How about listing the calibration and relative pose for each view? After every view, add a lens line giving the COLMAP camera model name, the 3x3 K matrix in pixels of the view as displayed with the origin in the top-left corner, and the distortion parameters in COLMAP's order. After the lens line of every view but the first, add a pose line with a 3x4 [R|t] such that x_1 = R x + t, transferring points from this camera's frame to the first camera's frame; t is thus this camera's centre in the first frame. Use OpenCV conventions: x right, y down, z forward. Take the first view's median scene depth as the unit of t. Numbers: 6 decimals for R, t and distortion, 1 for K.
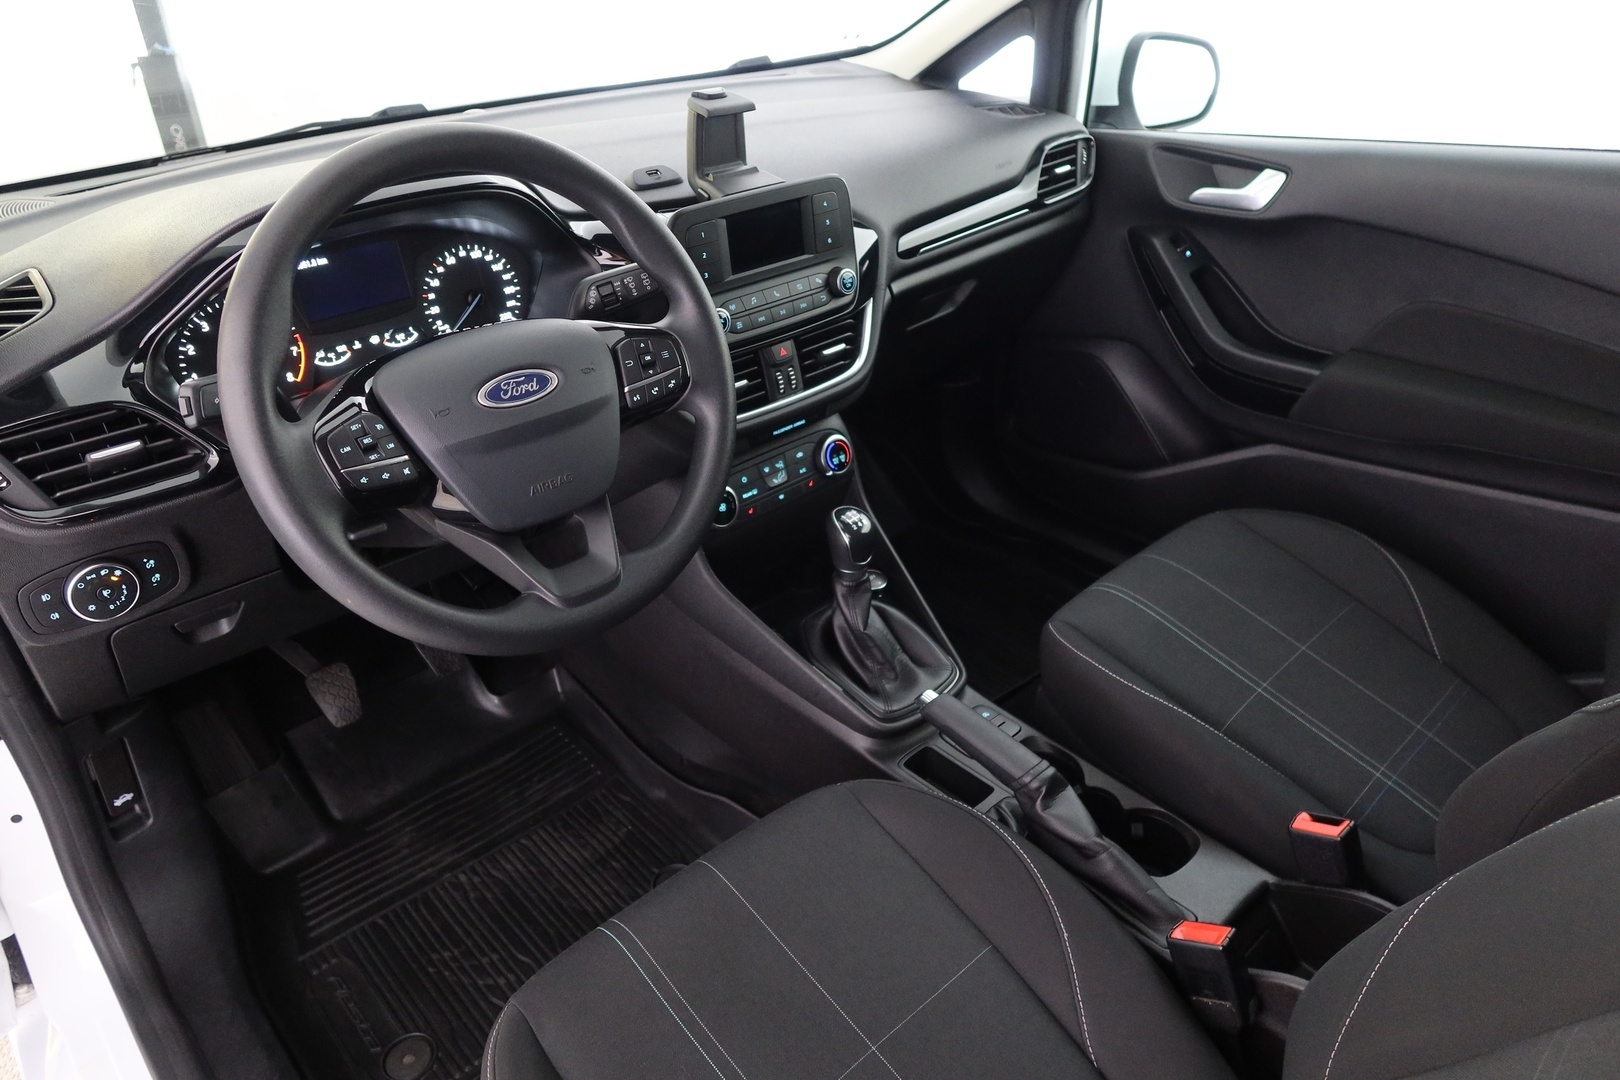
lens RADIAL K [[1098.0, 0, 810.0], [0, 1098.0, 540.0], [0, 0, 1]] dist [-0.019607, 0.001956]
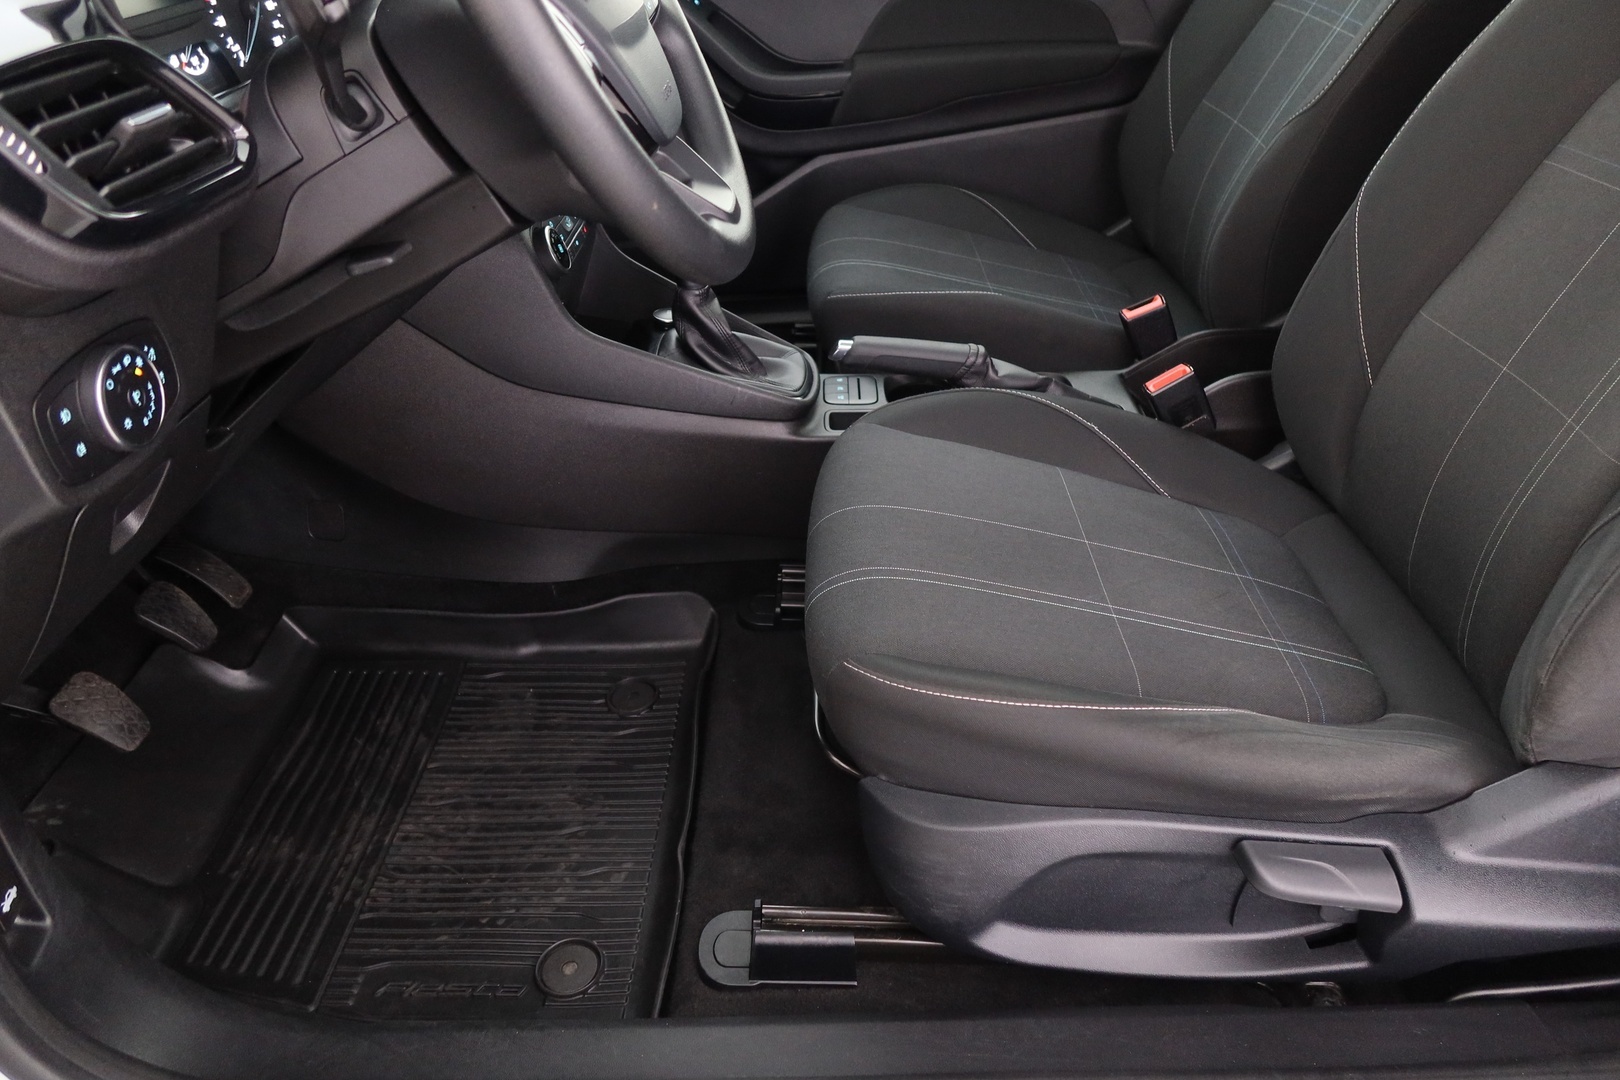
lens RADIAL K [[1098.0, 0, 810.0], [0, 1098.0, 540.0], [0, 0, 1]] dist [-0.019607, 0.001956]
pose [[0.690010, -0.398257, 0.604382, -0.643732], [0.390250, 0.907949, 0.152752, 0.144721], [-0.609583, 0.130460, 0.781914, 0.239051]]
